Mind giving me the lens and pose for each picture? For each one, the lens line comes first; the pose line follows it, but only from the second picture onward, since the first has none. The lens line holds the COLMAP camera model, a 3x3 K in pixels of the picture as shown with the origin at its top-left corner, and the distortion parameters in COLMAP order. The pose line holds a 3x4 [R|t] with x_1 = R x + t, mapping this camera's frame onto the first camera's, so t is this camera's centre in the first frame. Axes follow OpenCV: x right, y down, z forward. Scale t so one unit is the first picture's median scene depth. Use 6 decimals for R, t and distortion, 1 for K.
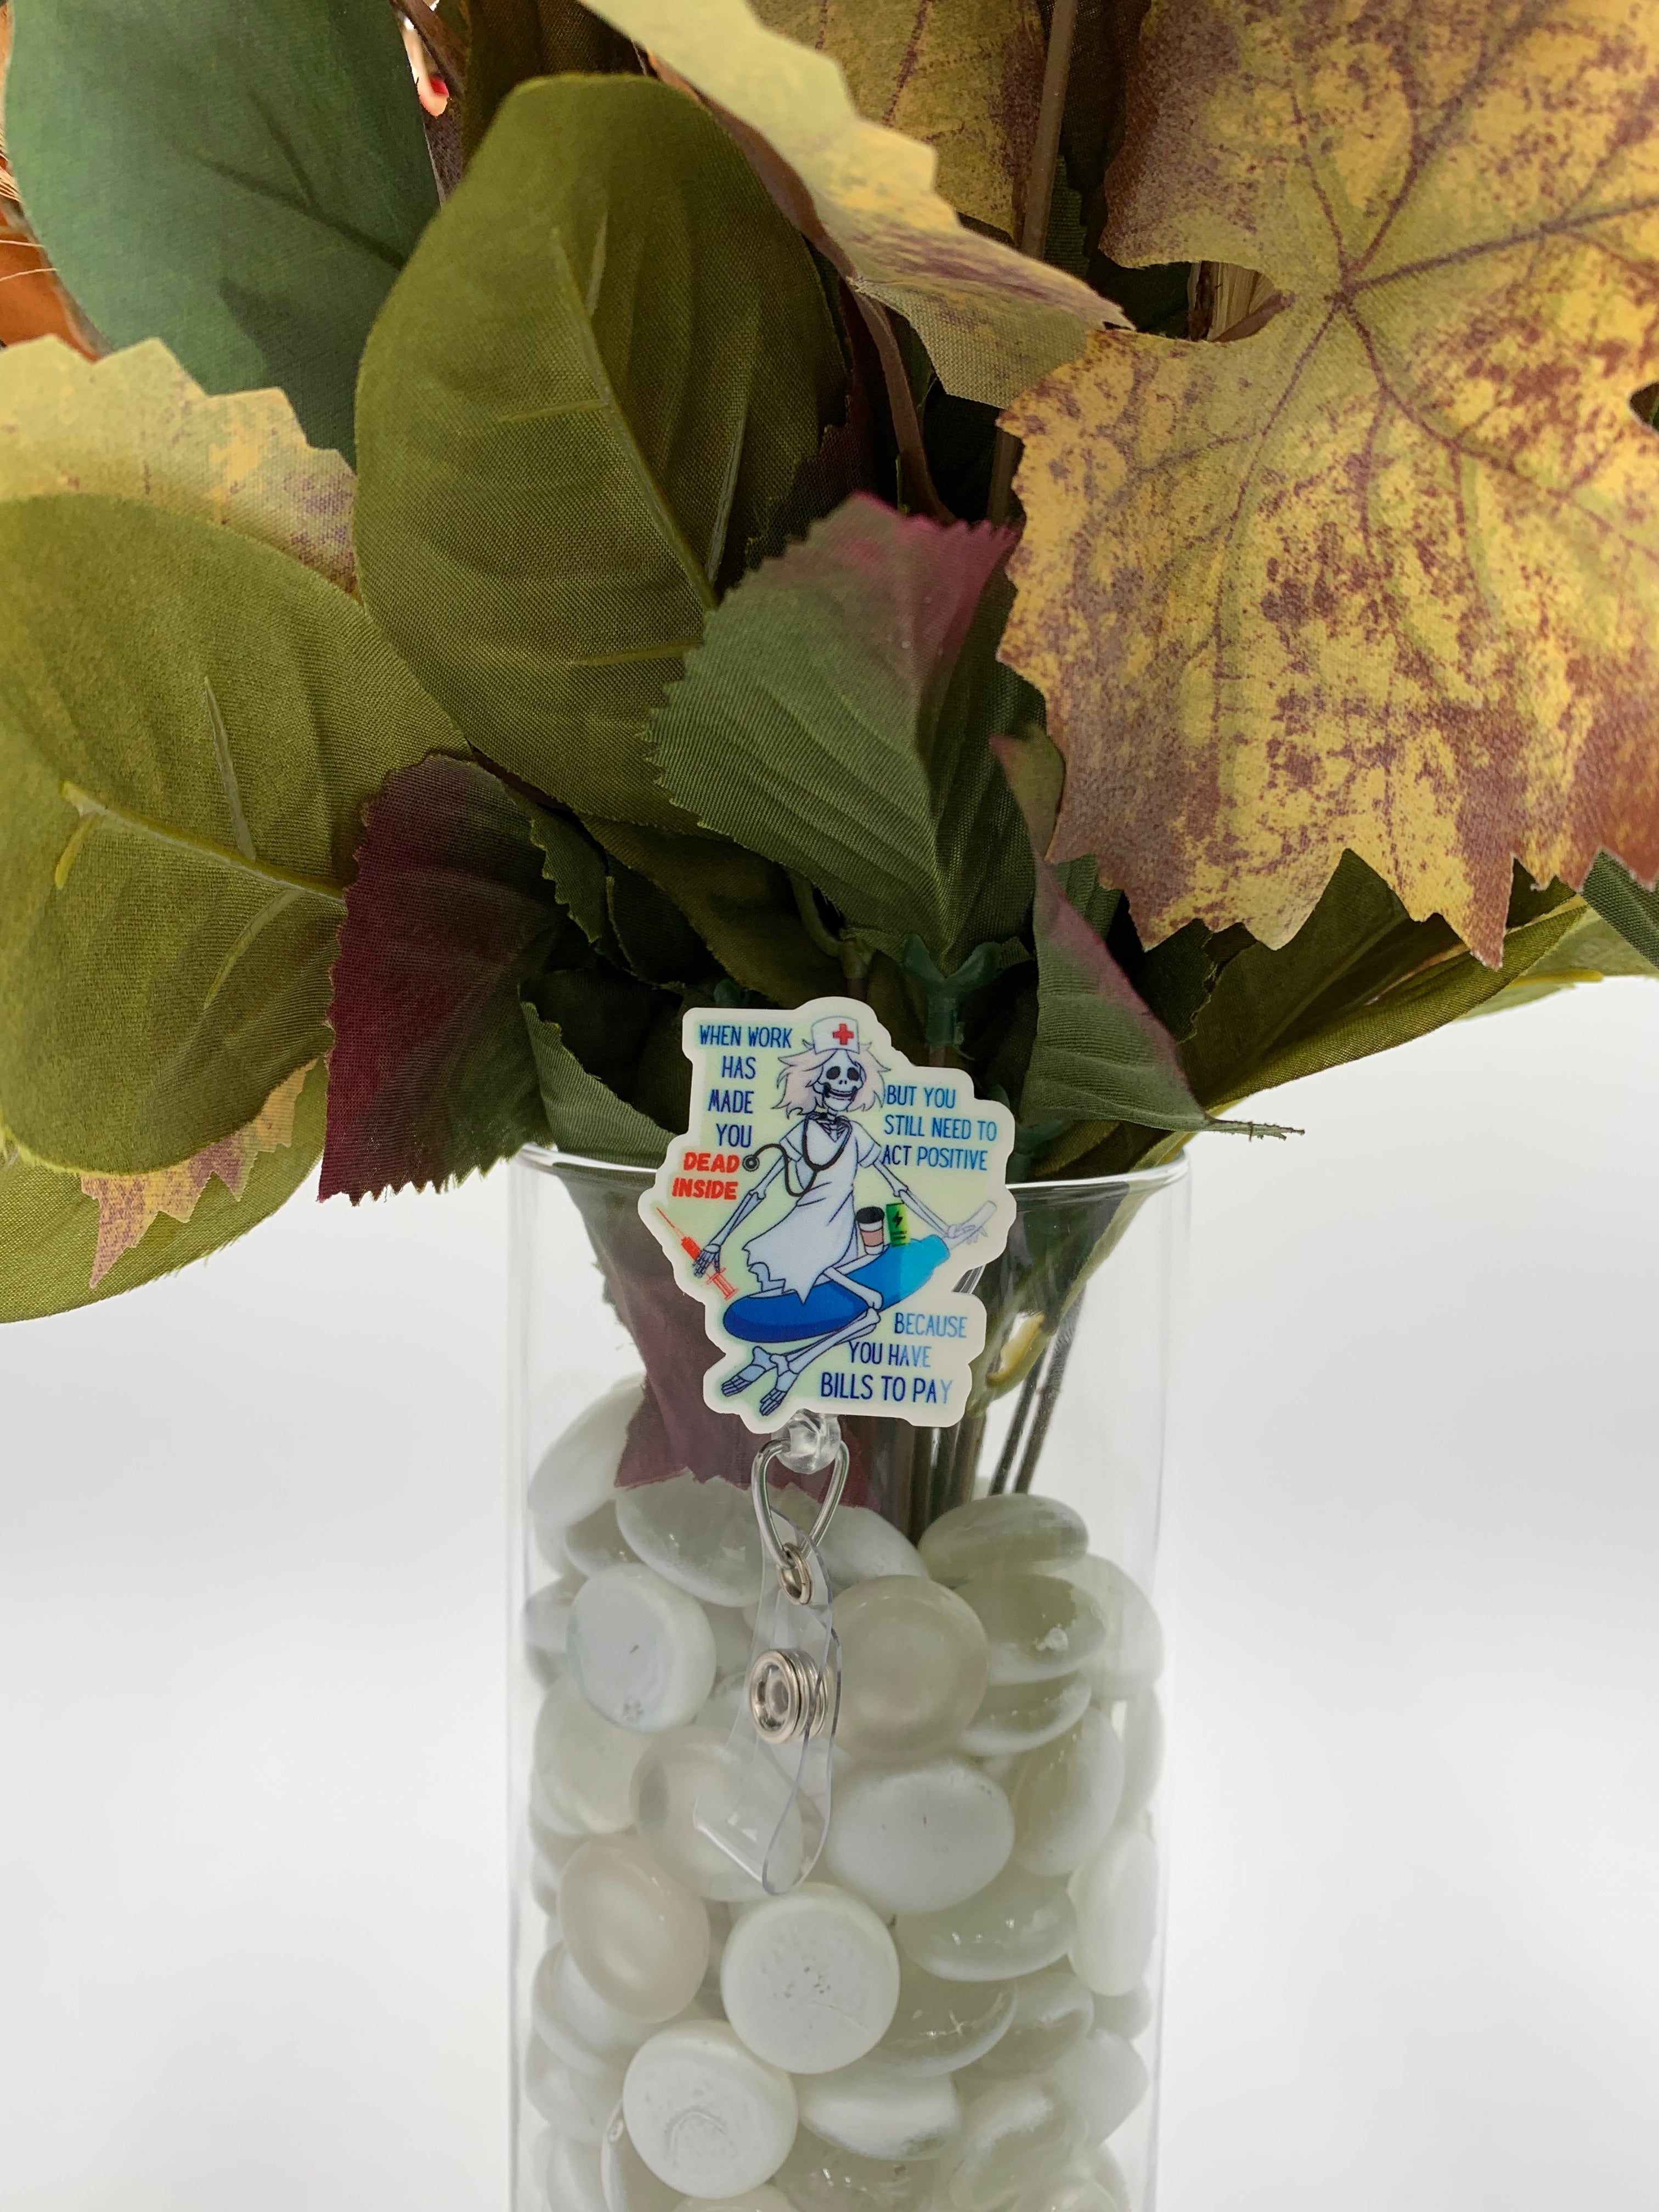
lens RADIAL K [[1582.8, 0, 834.6], [0, 1582.8, 1213.0], [0, 0, 1]] dist [-0.078196, 0.010417]
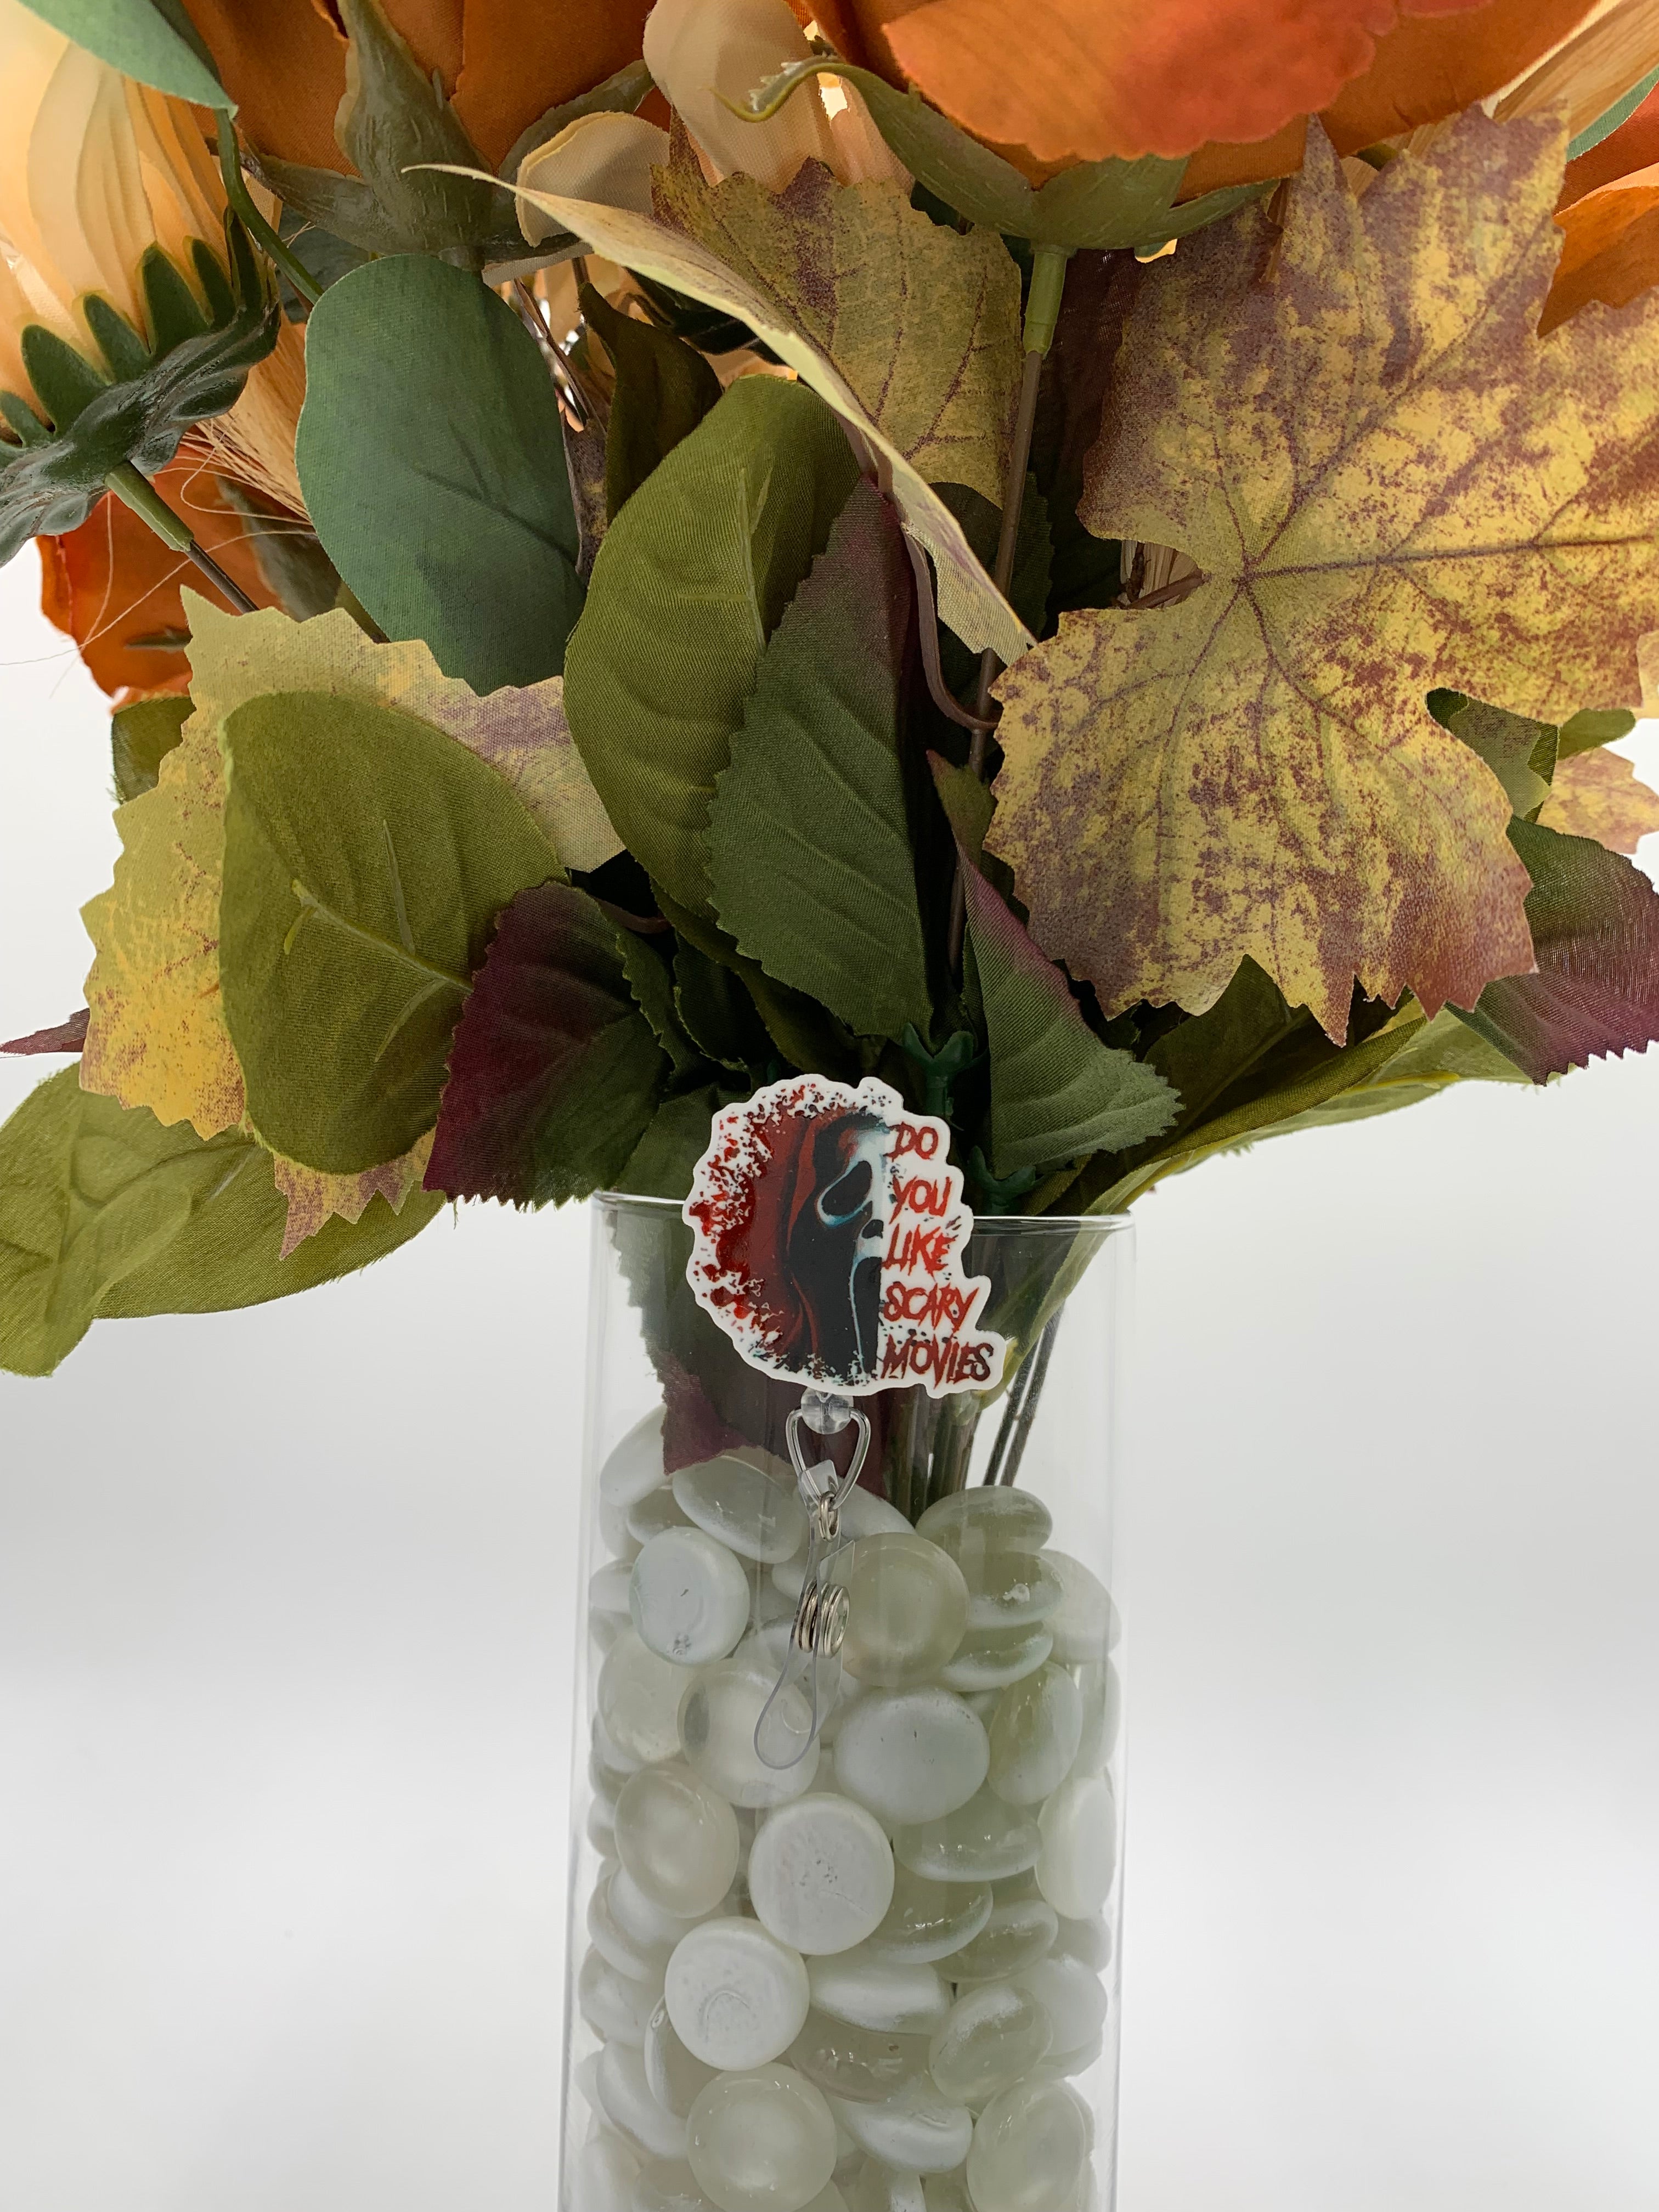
lens RADIAL K [[1809.0, 0, 787.2], [0, 1809.0, 1107.3], [0, 0, 1]] dist [-0.100978, 0.138807]
pose [[0.999047, -0.013661, 0.041458, -0.181274], [0.011921, 0.999049, 0.041937, -0.176016], [-0.041991, -0.041403, 0.998260, -0.700198]]
